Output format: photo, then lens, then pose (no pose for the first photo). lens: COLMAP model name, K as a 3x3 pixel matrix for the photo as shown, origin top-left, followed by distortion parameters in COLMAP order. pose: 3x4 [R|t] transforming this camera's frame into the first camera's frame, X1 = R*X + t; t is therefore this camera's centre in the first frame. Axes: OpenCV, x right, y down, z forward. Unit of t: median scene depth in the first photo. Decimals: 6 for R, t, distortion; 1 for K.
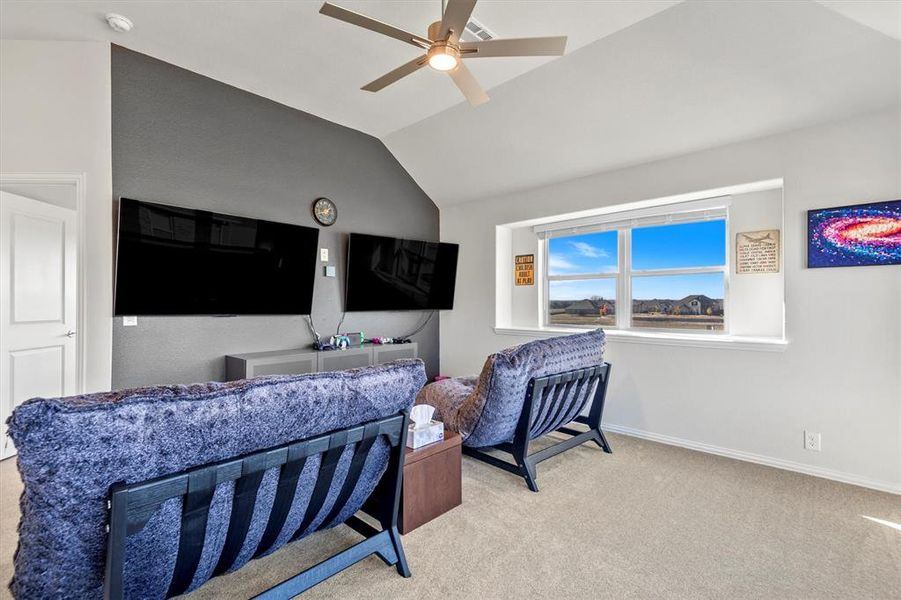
lens RADIAL K [[395.5, 0, 452.1], [0, 395.5, 300.7], [0, 0, 1]] dist [0.001562, -0.000009]
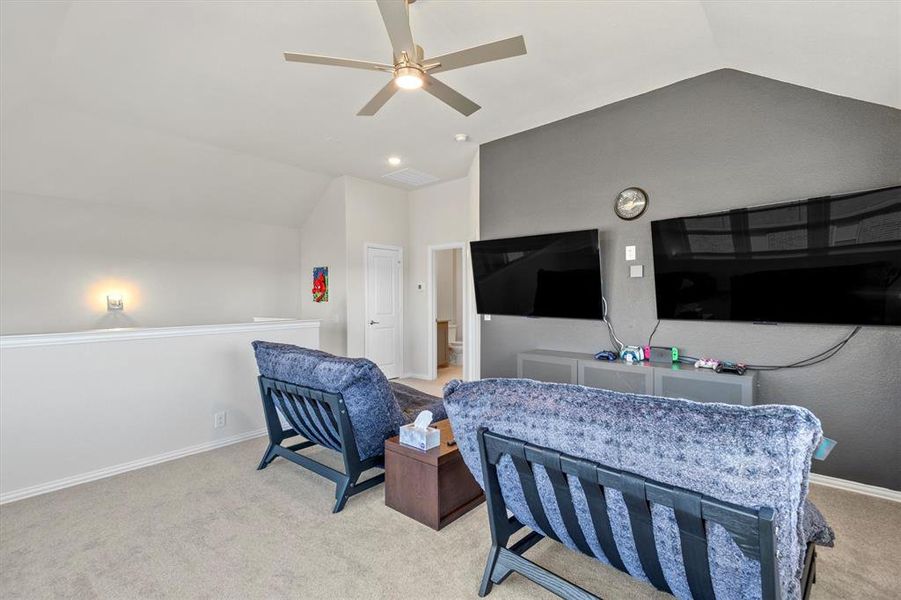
lens RADIAL K [[395.5, 0, 453.7], [0, 395.5, 297.0], [0, 0, 1]] dist [0.001562, -0.000009]
pose [[0.035311, -0.018481, -0.999205, 0.581060], [-0.005666, 0.999809, -0.018692, 0.000105], [0.999360, 0.006322, 0.035199, 0.630562]]
